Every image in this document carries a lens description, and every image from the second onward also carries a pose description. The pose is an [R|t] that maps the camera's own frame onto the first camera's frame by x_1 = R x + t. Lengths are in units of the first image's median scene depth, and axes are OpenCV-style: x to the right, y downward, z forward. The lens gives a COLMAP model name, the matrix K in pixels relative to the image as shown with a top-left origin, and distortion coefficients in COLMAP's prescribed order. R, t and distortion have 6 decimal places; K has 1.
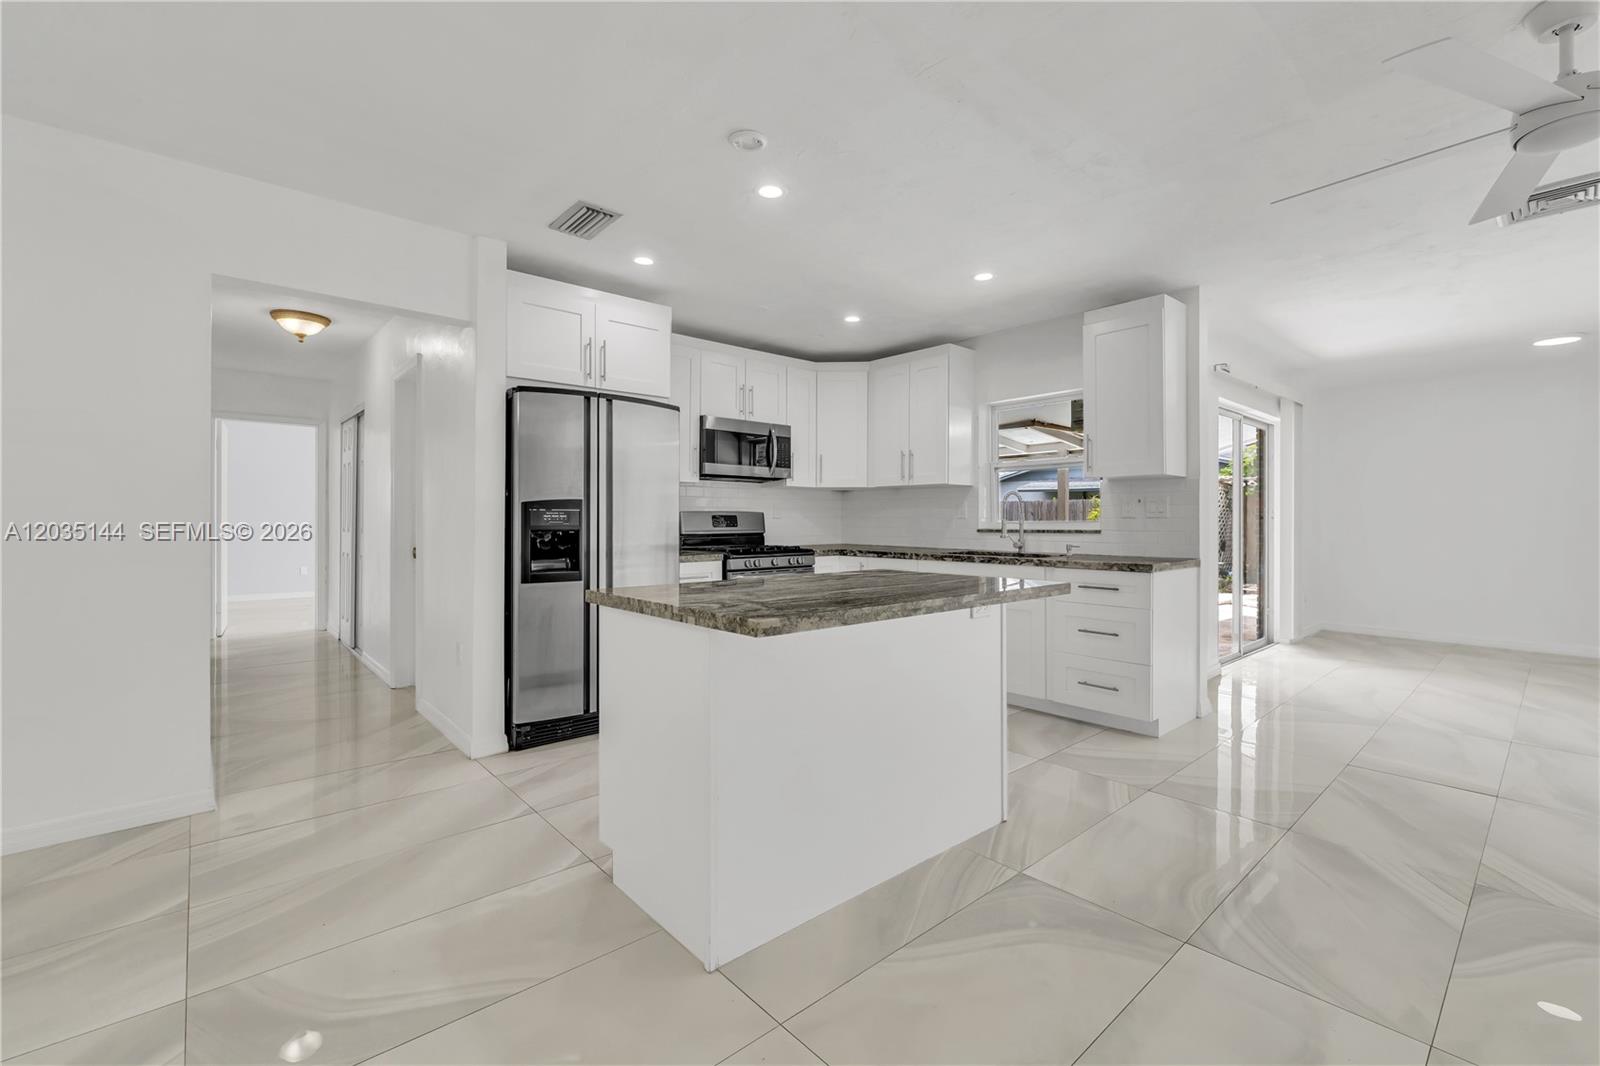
lens RADIAL K [[686.8, 0, 808.3], [0, 686.8, 521.8], [0, 0, 1]] dist [-0.004561, -0.000265]
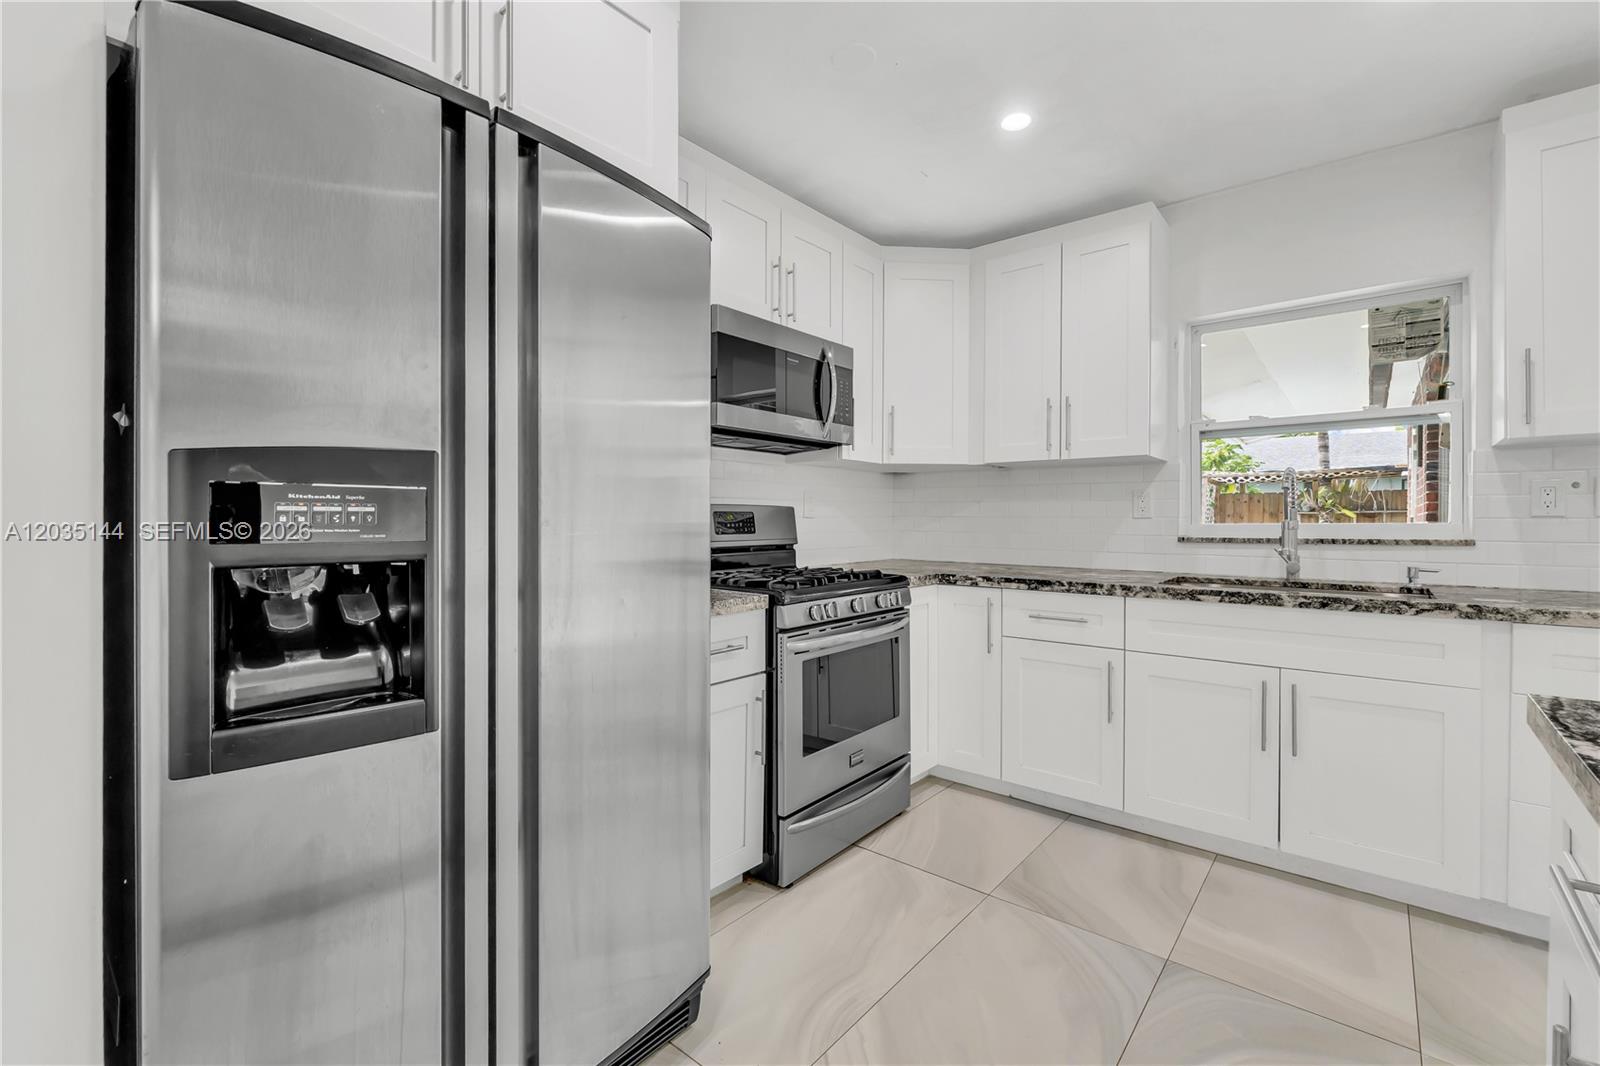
lens RADIAL K [[702.3, 0, 817.5], [0, 702.3, 525.2], [0, 0, 1]] dist [-0.001908, -0.000063]
pose [[0.986178, -0.000909, 0.165688, -0.168239], [0.000081, 0.999987, 0.005001, -0.002393], [-0.165691, -0.004919, 0.986166, 0.521854]]
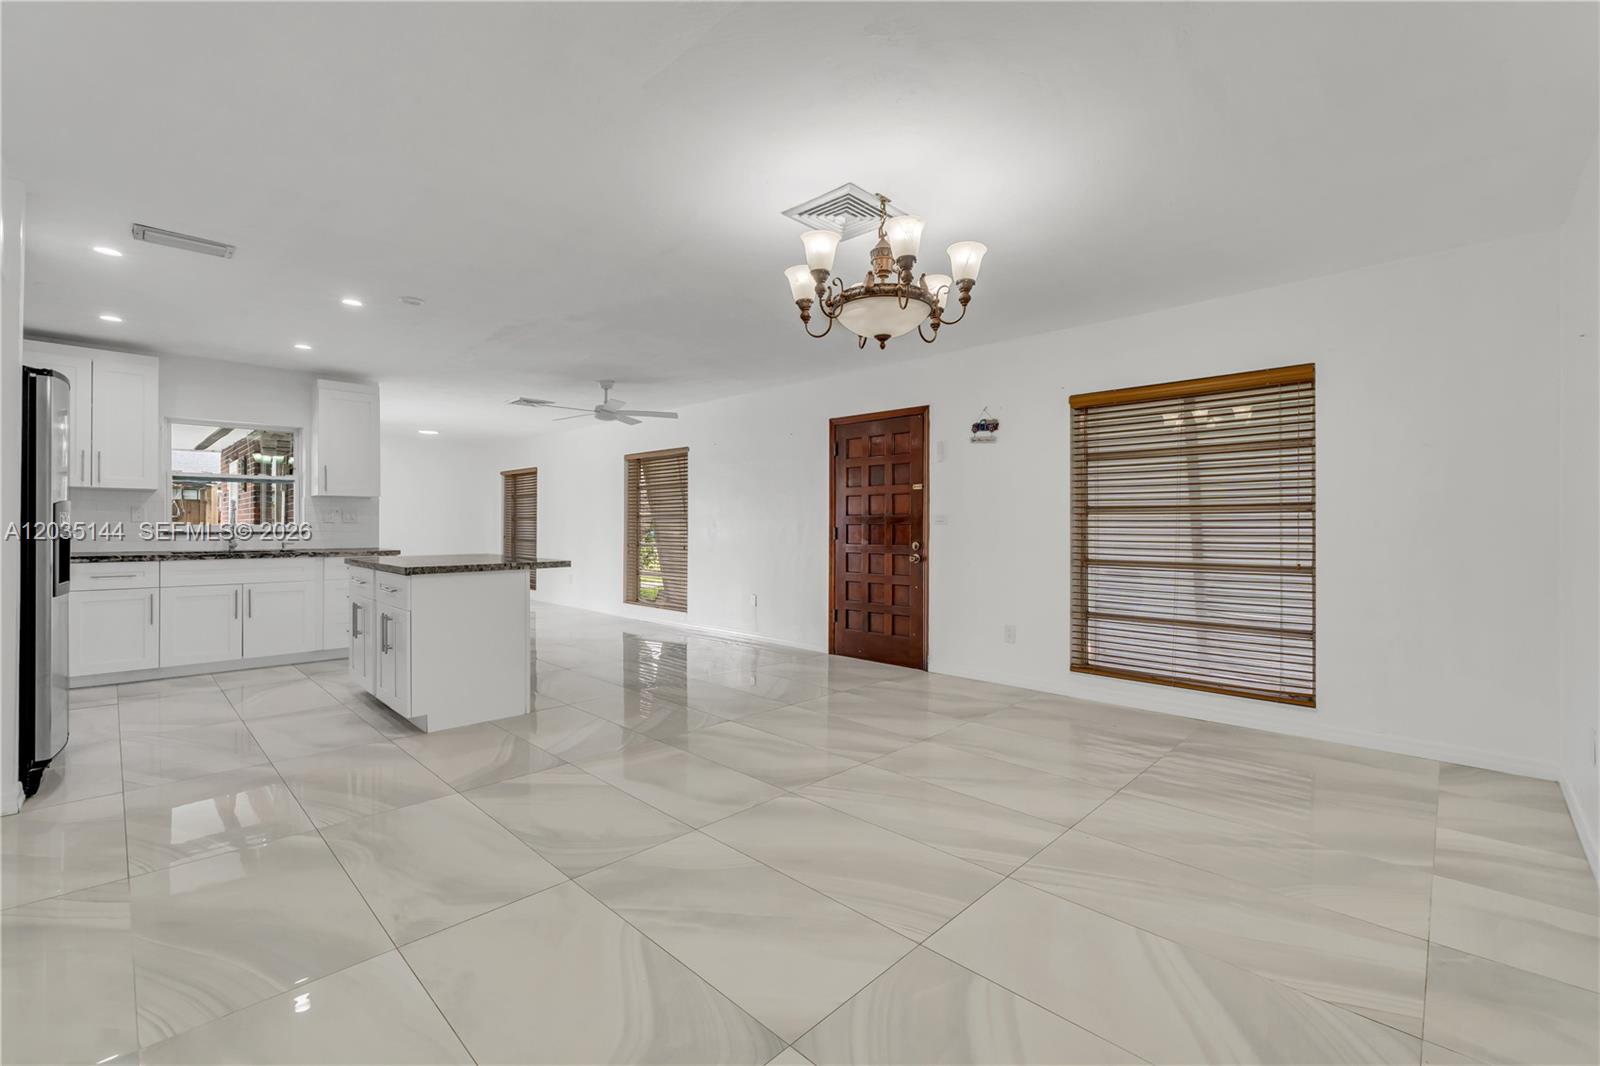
lens RADIAL K [[671.8, 0, 804.5], [0, 671.8, 529.1], [0, 0, 1]] dist [-0.010746, -0.000239]
pose [[-0.072577, -0.004573, 0.997352, -0.969759], [-0.002069, 0.999988, 0.004434, -0.001021], [-0.997361, -0.001741, -0.072586, 0.079463]]
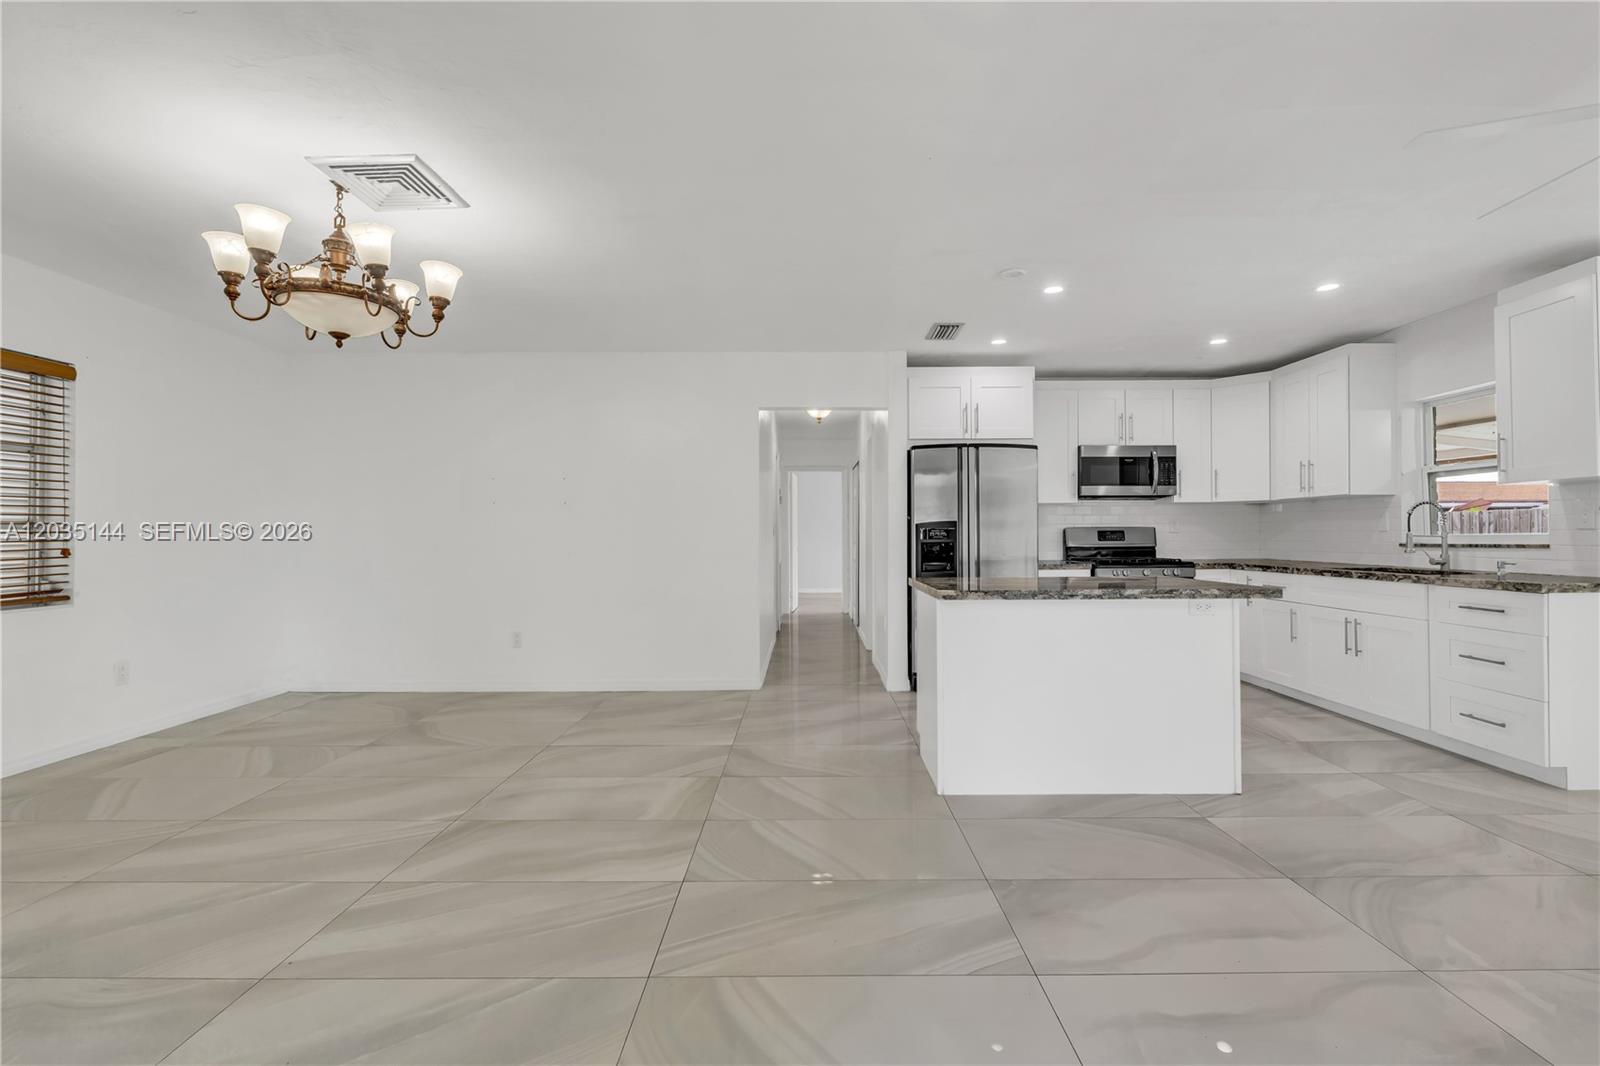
lens RADIAL K [[691.0, 0, 807.3], [0, 691.0, 531.8], [0, 0, 1]] dist [-0.006935, 0.000142]
pose [[0.746165, -0.007604, -0.665718, 0.297137], [0.003089, 0.999964, -0.007960, 0.000477], [0.665754, 0.003883, 0.746161, -0.201632]]
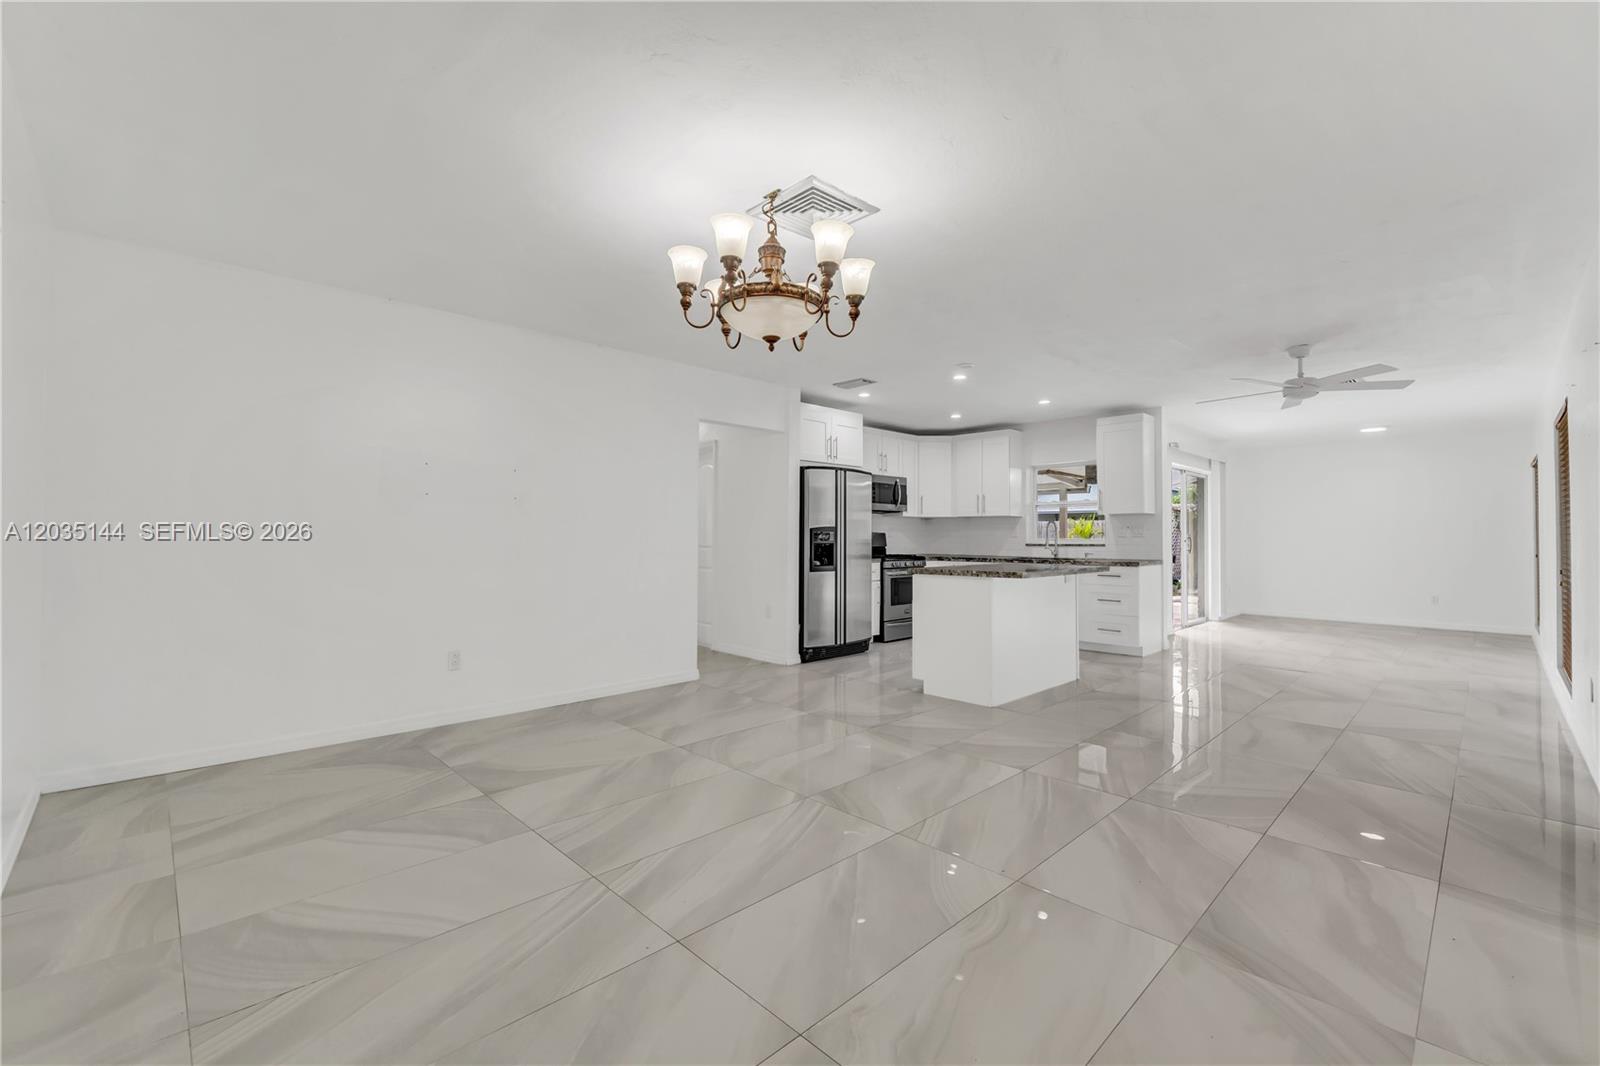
lens RADIAL K [[671.8, 0, 804.5], [0, 671.8, 529.1], [0, 0, 1]] dist [-0.010746, -0.000239]
pose [[0.999140, 0.002872, 0.041363, -0.371167], [-0.002255, 0.999886, -0.014949, 0.000602], [-0.041402, 0.014843, 0.999032, -0.602041]]
